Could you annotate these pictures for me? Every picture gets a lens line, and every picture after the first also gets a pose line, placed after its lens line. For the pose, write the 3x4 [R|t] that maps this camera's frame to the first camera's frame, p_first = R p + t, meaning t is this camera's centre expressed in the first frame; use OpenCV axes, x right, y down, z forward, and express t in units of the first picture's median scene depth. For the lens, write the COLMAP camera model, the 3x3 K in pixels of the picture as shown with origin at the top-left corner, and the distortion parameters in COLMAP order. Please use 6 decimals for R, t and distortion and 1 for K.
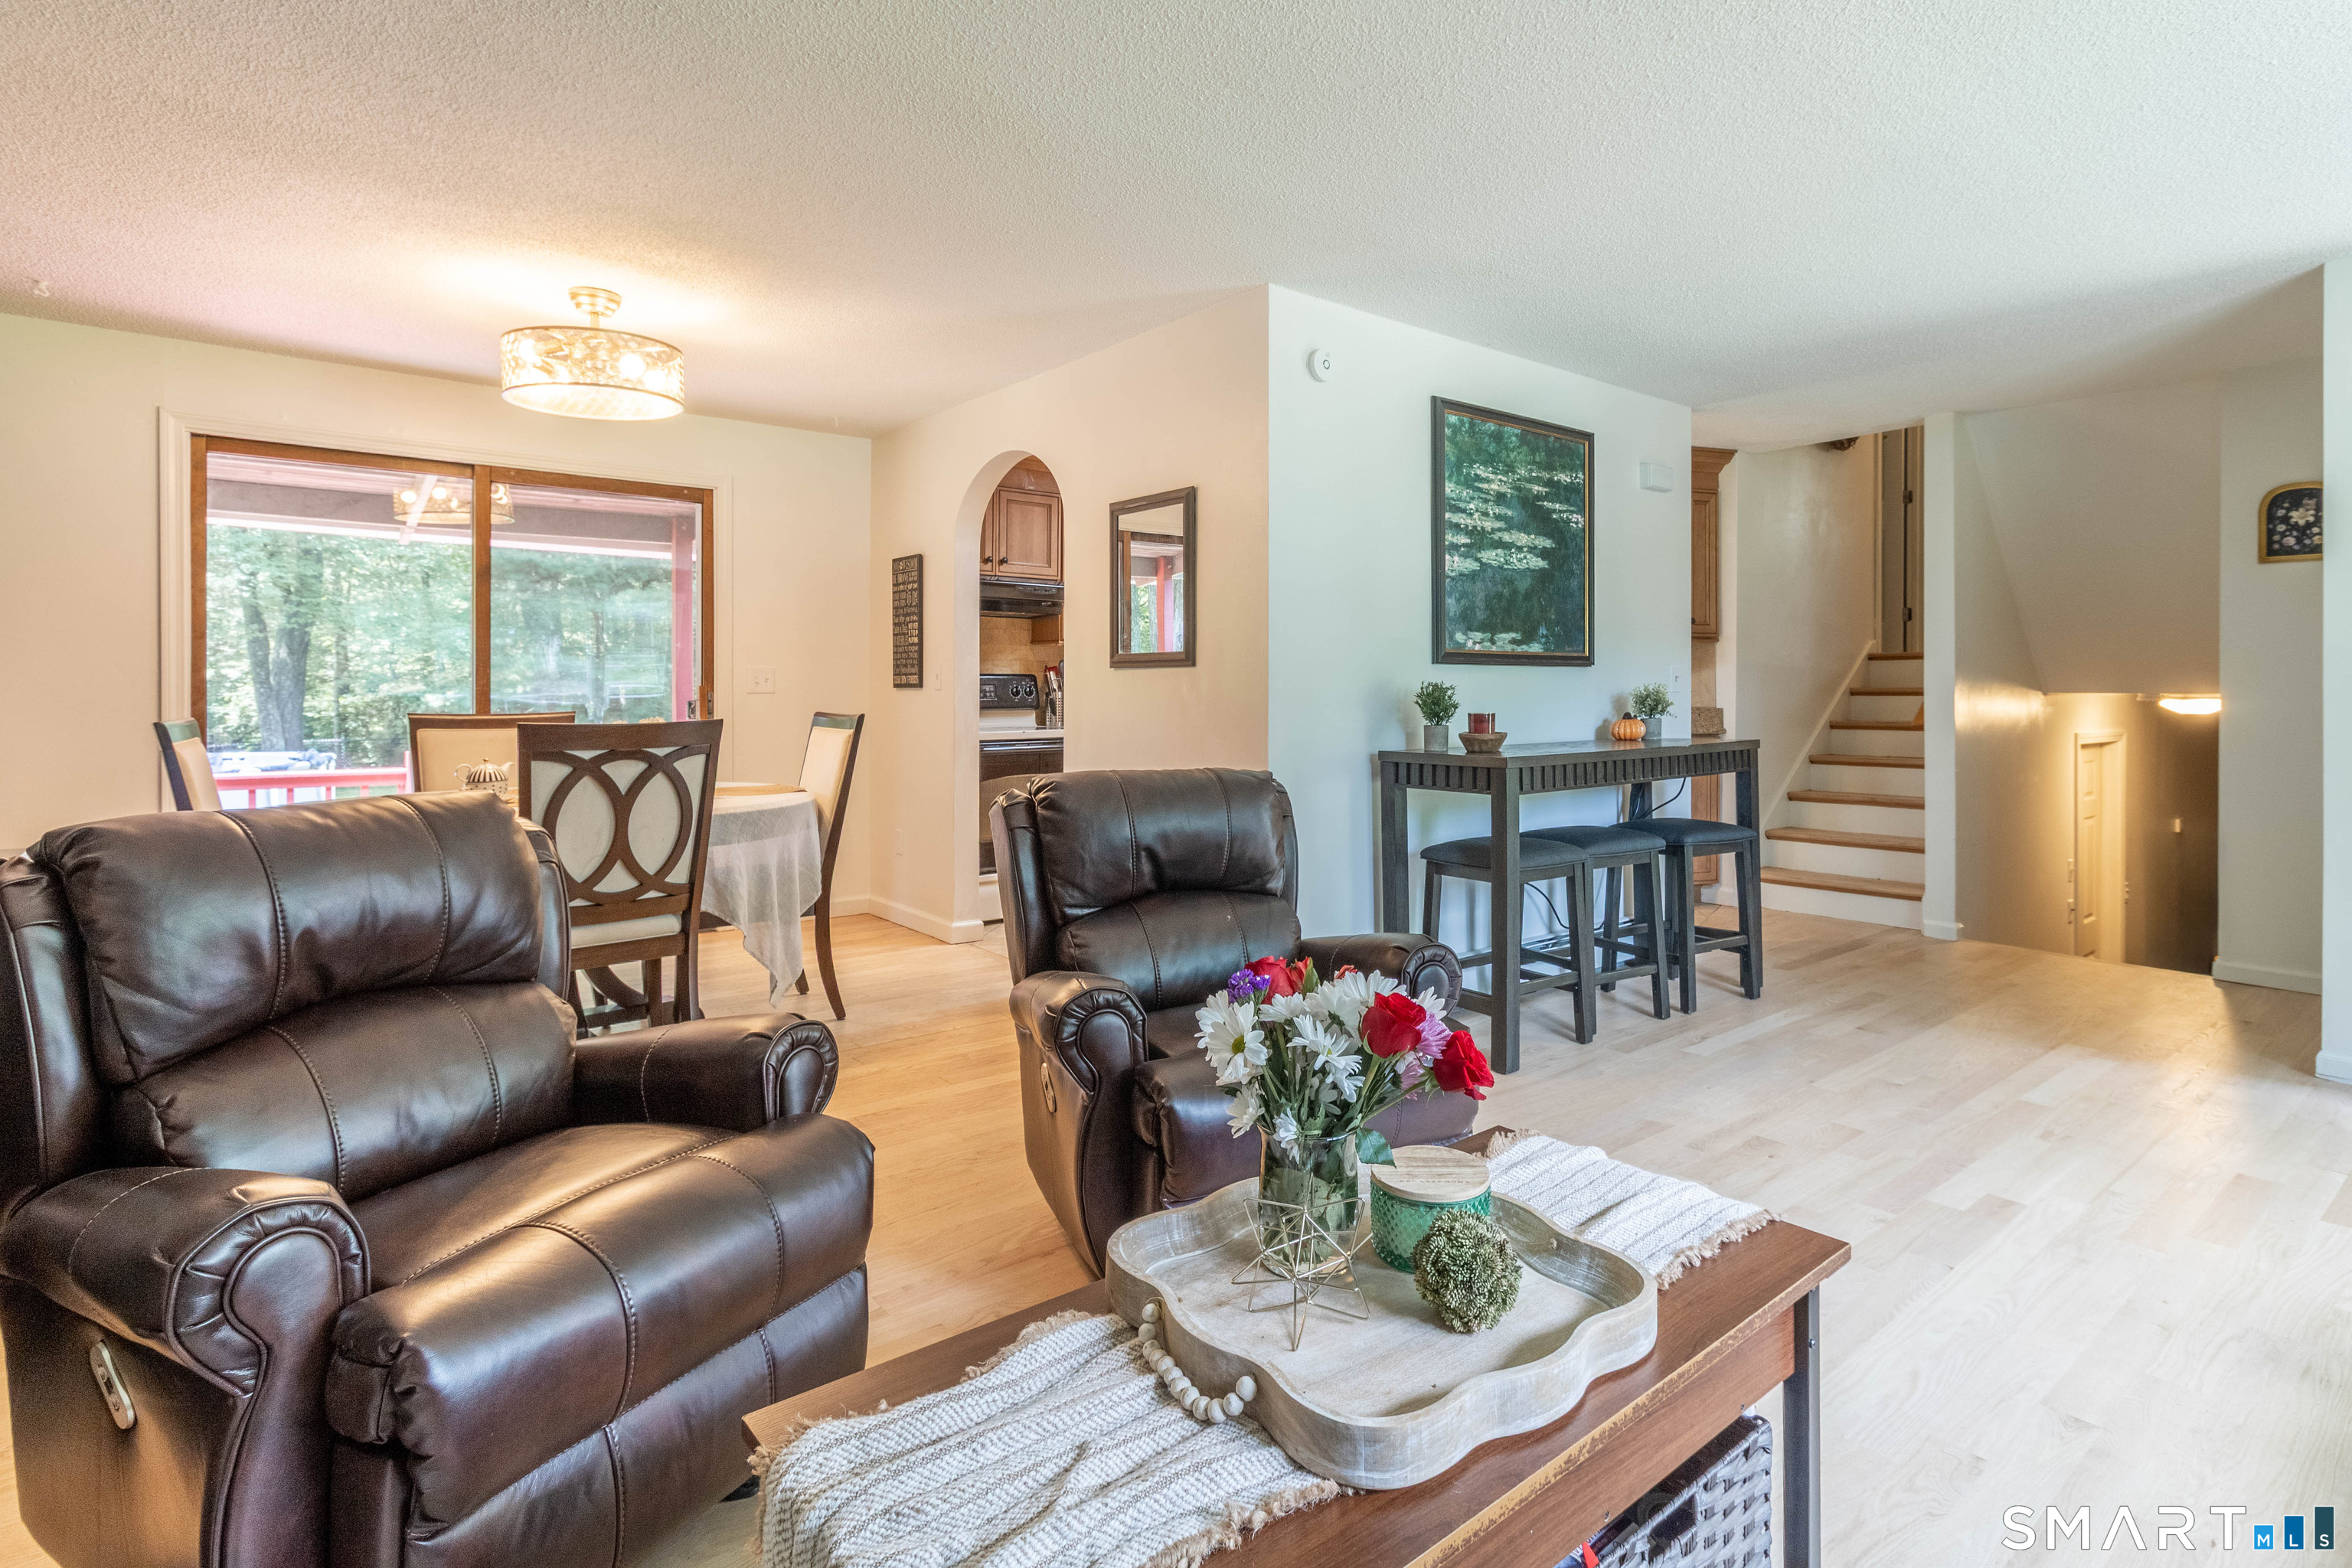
lens RADIAL K [[1161.4, 0, 1282.2], [0, 1161.4, 685.8], [0, 0, 1]] dist [-0.002881, -0.000630]
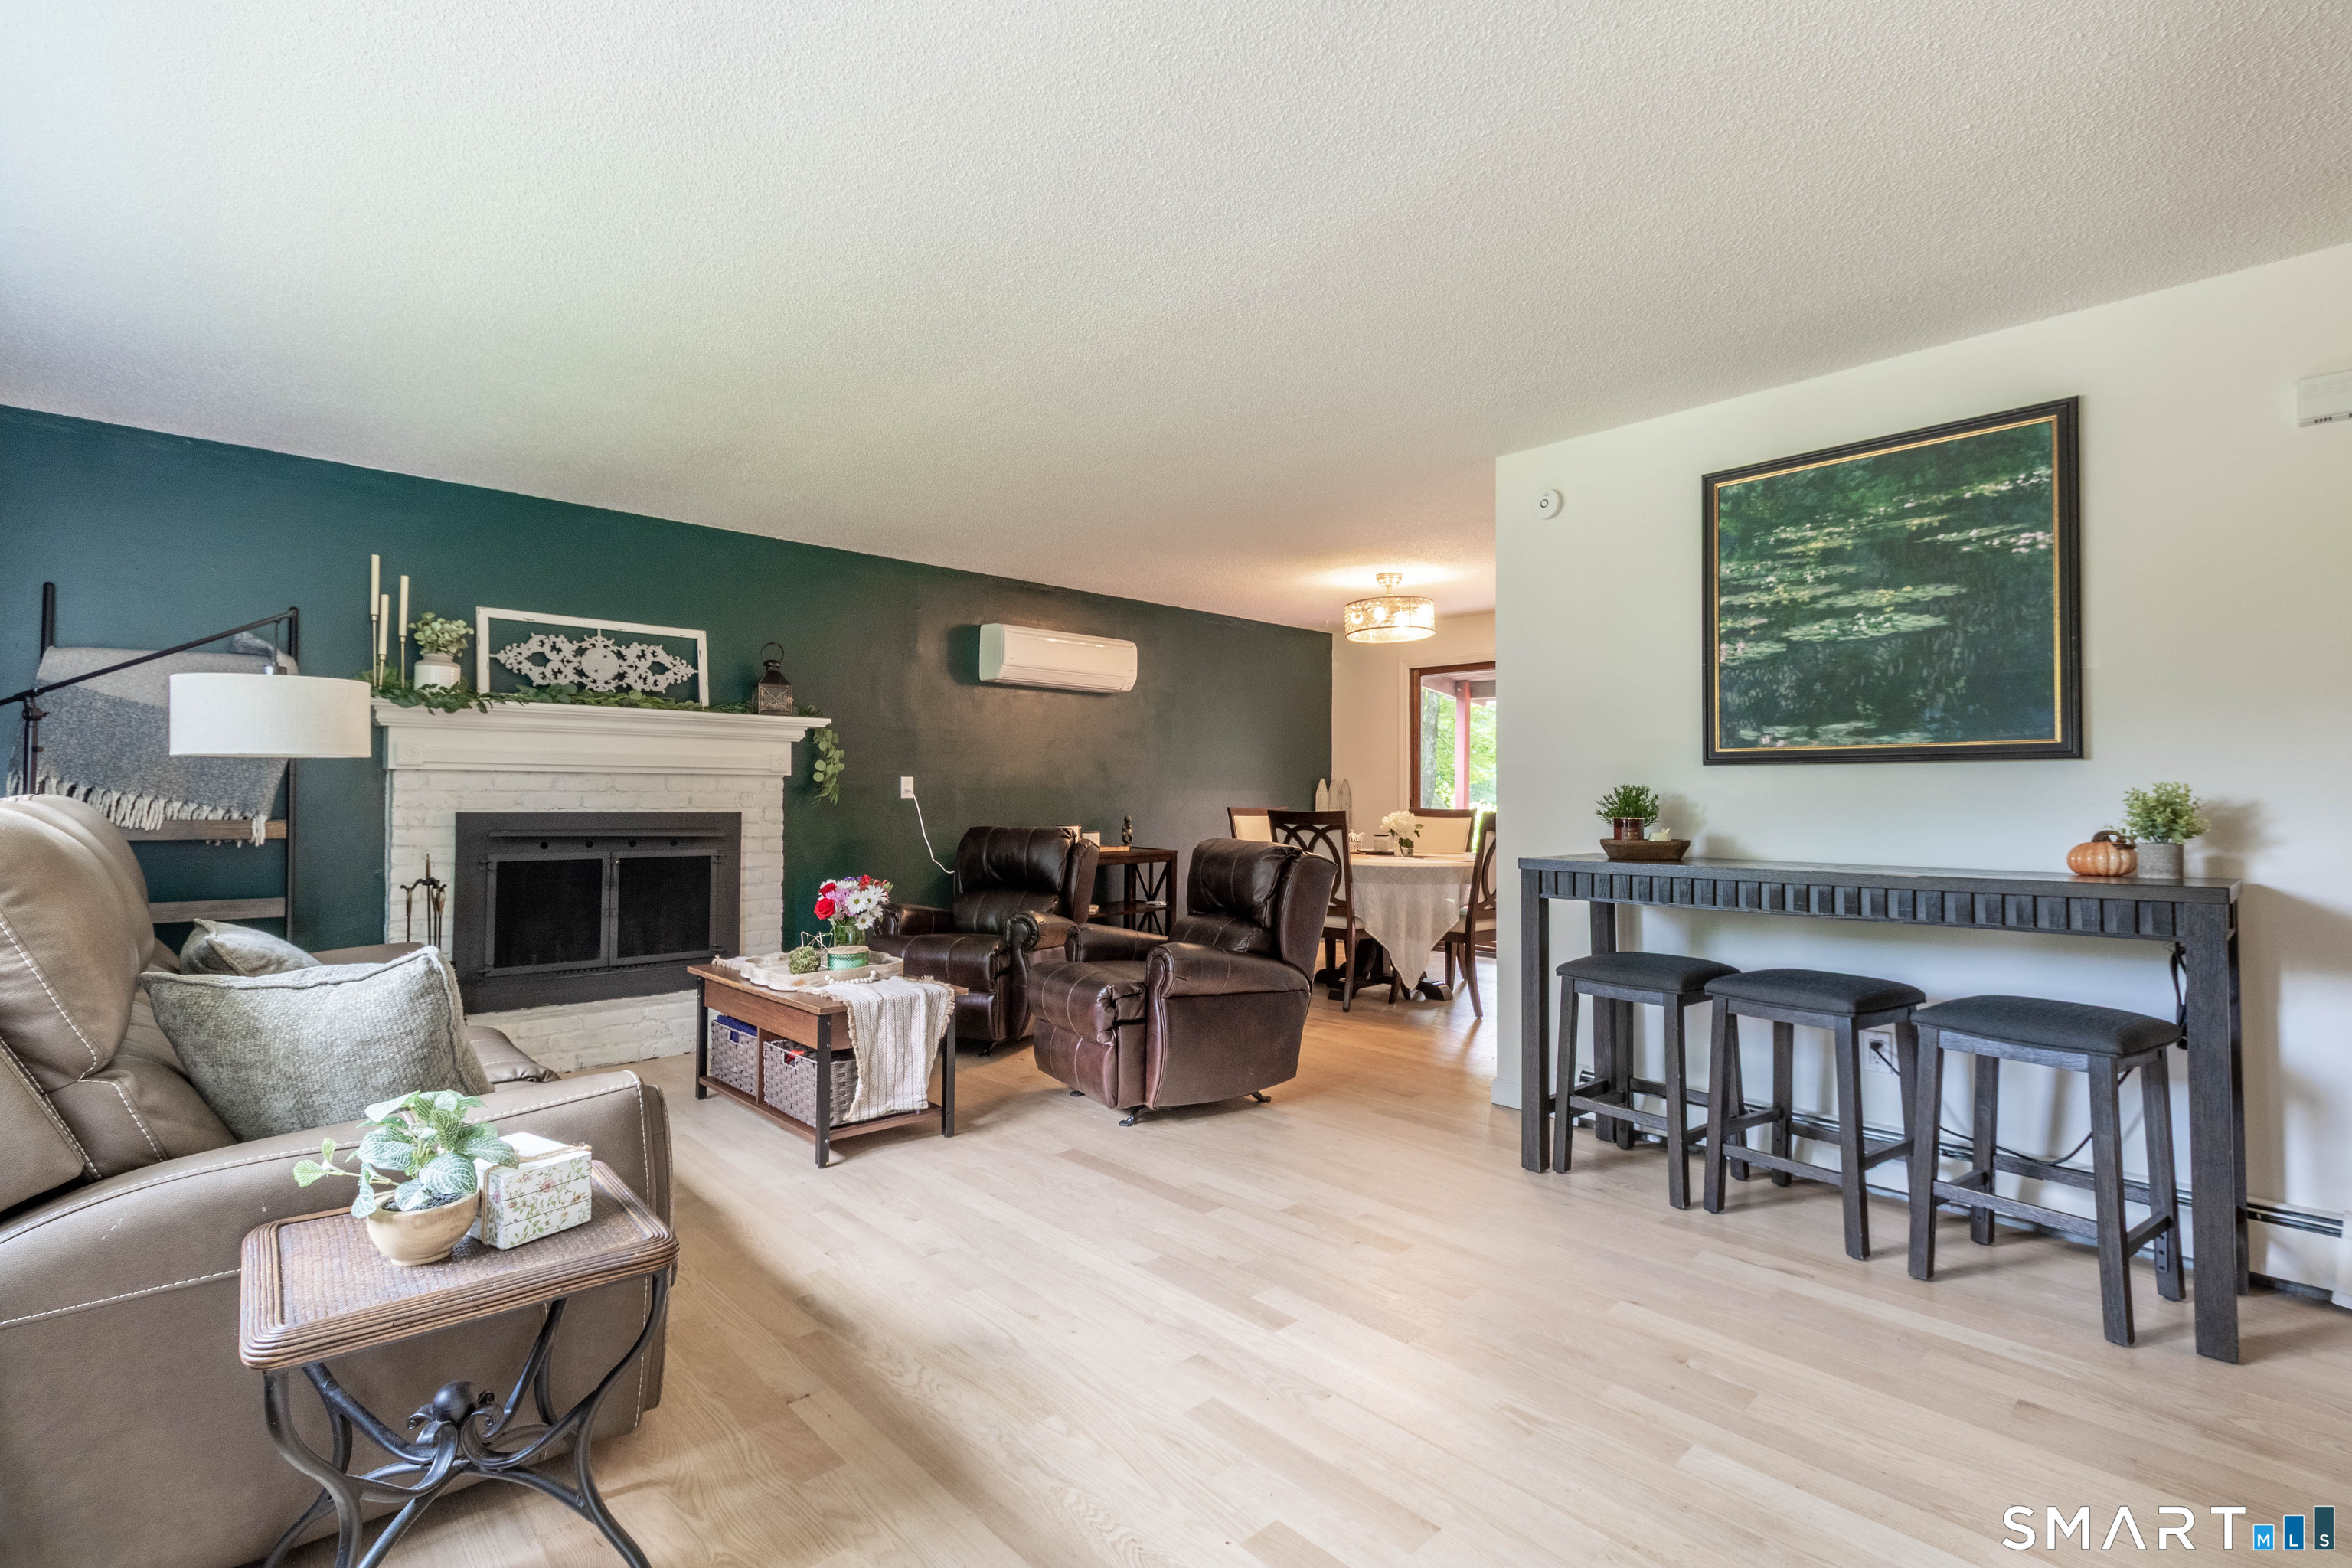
lens RADIAL K [[1078.3, 0, 1190.3], [0, 1078.3, 772.0], [0, 0, 1]] dist [0.001285, -0.000018]
pose [[0.044548, -0.022933, -0.998744, 0.928582], [-0.005571, 0.999715, -0.023204, 0.007108], [0.998992, 0.006597, 0.044407, 0.541337]]
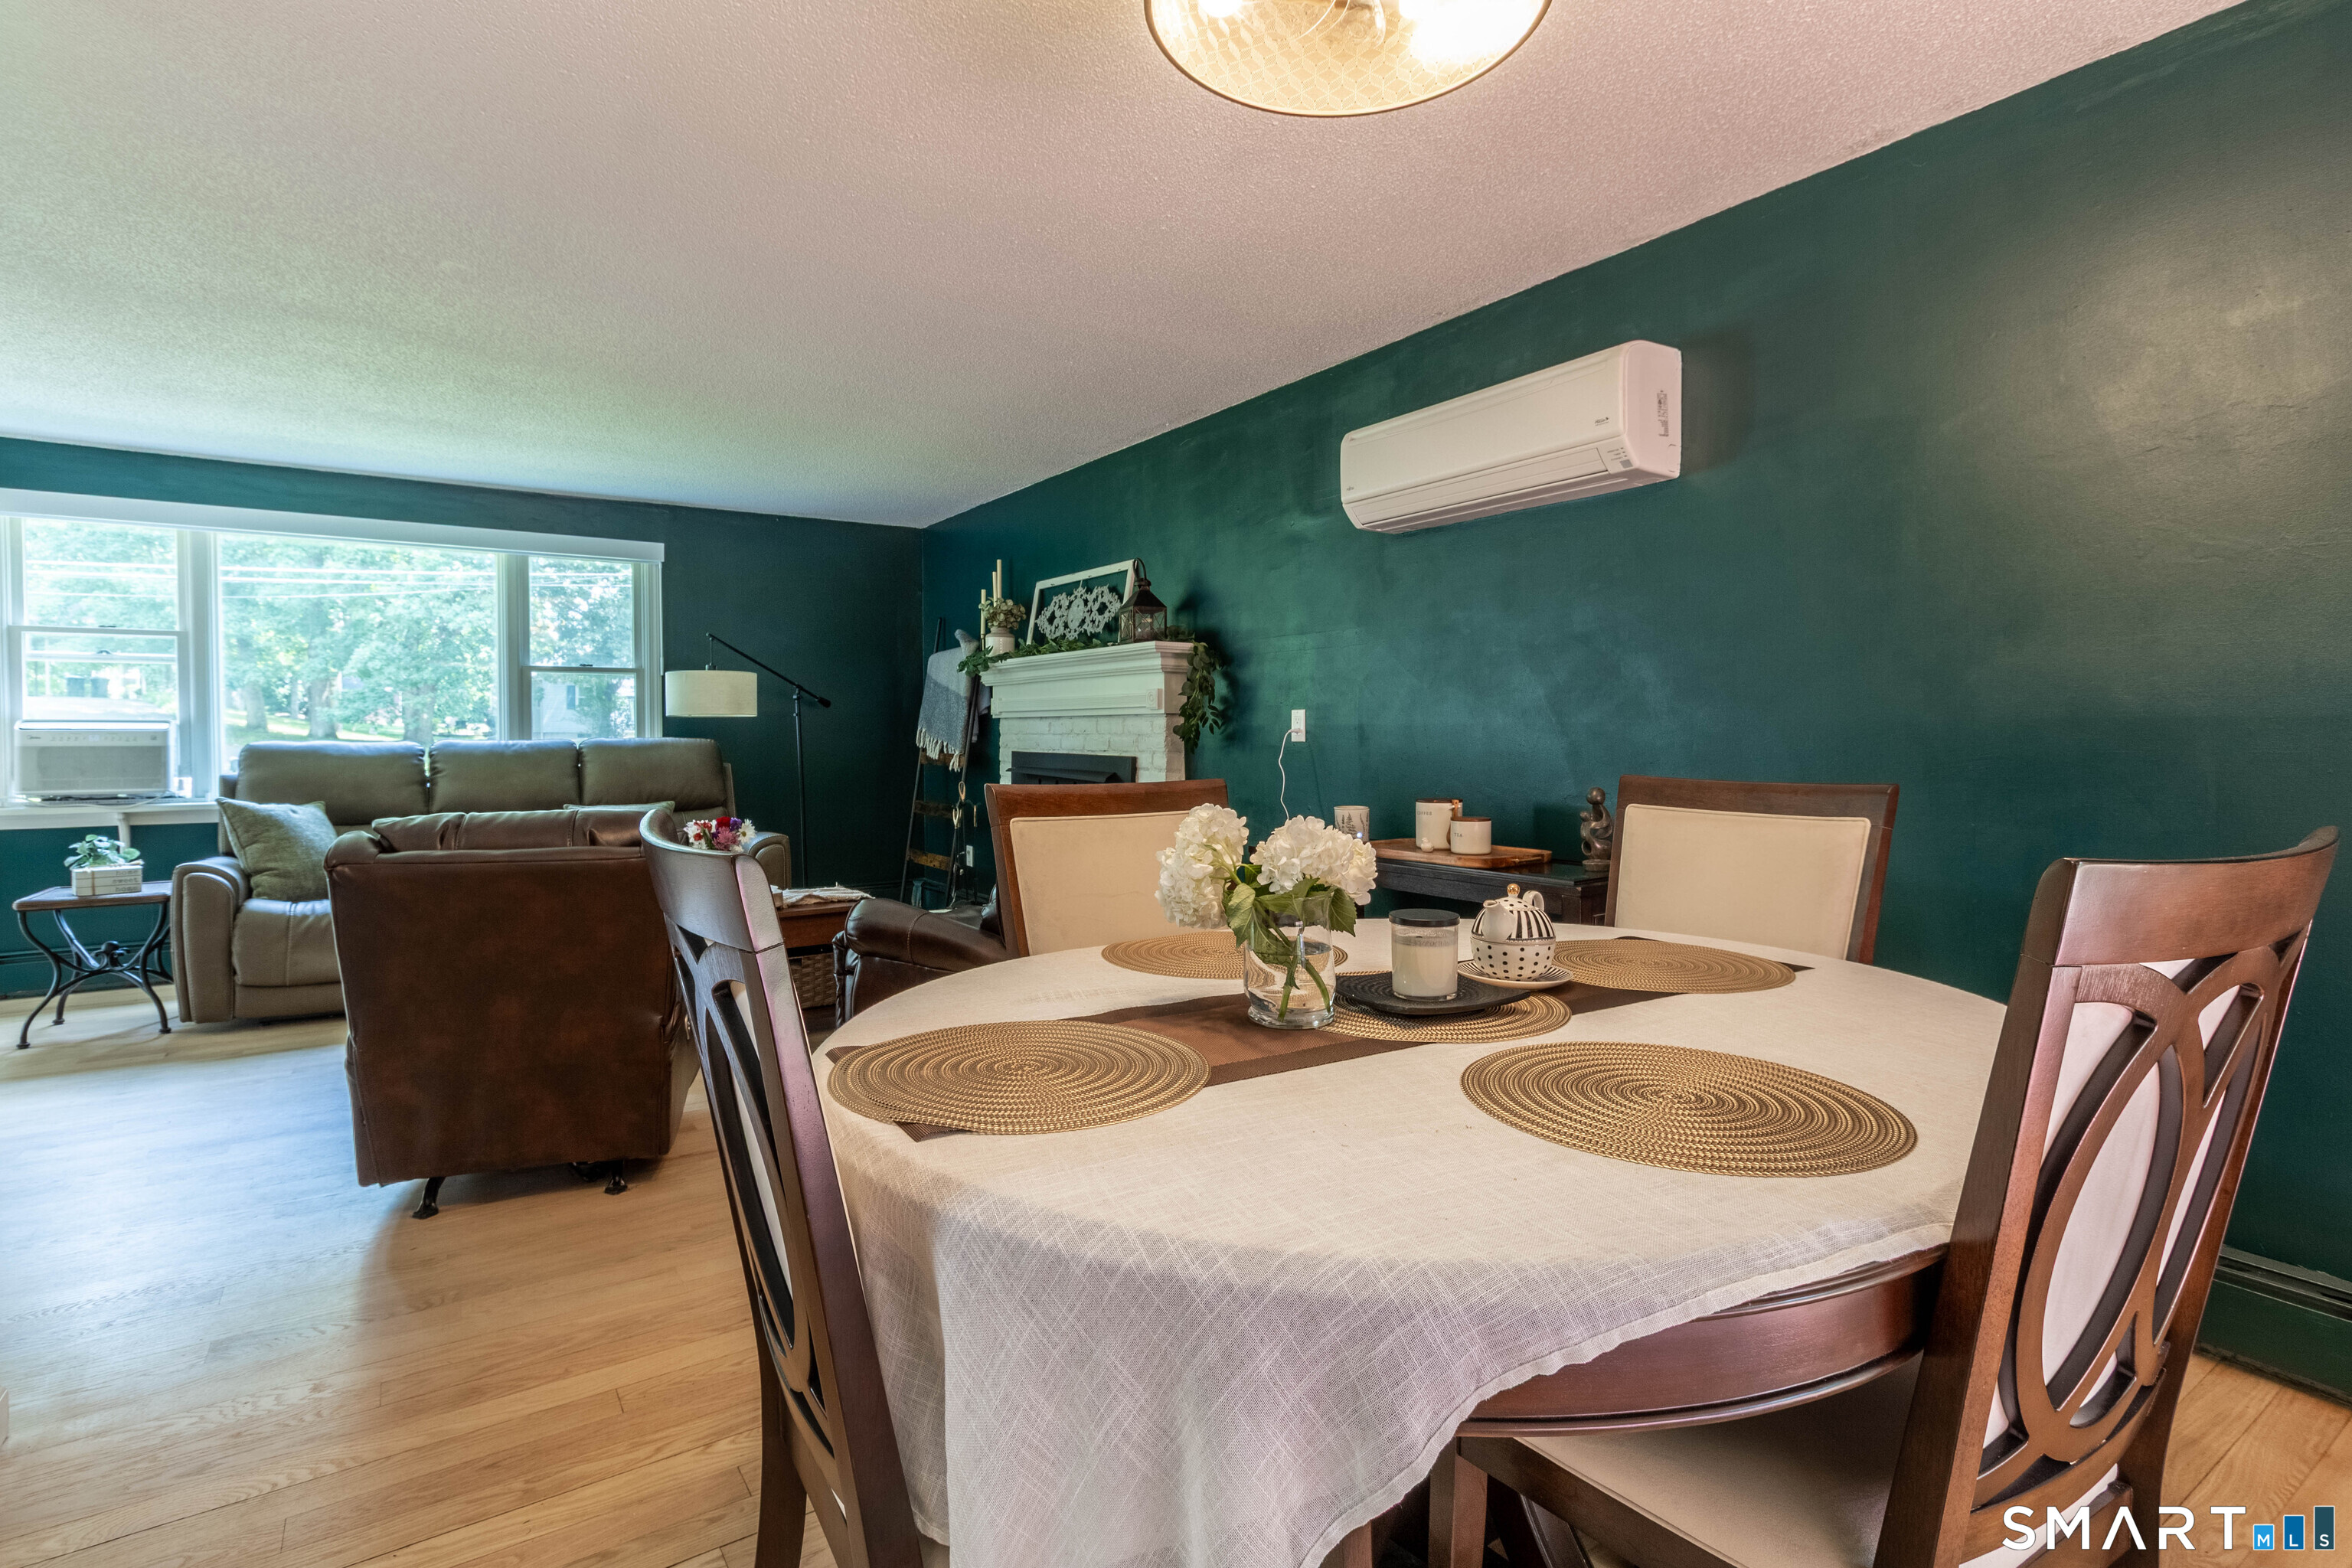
lens RADIAL K [[1078.3, 0, 1171.2], [0, 1078.3, 786.0], [0, 0, 1]] dist [0.001285, -0.000018]
pose [[-0.991239, -0.007435, 0.131873, -0.504837], [-0.000438, 0.998594, 0.053009, -0.000891], [-0.132082, 0.052487, -0.989848, 1.165182]]
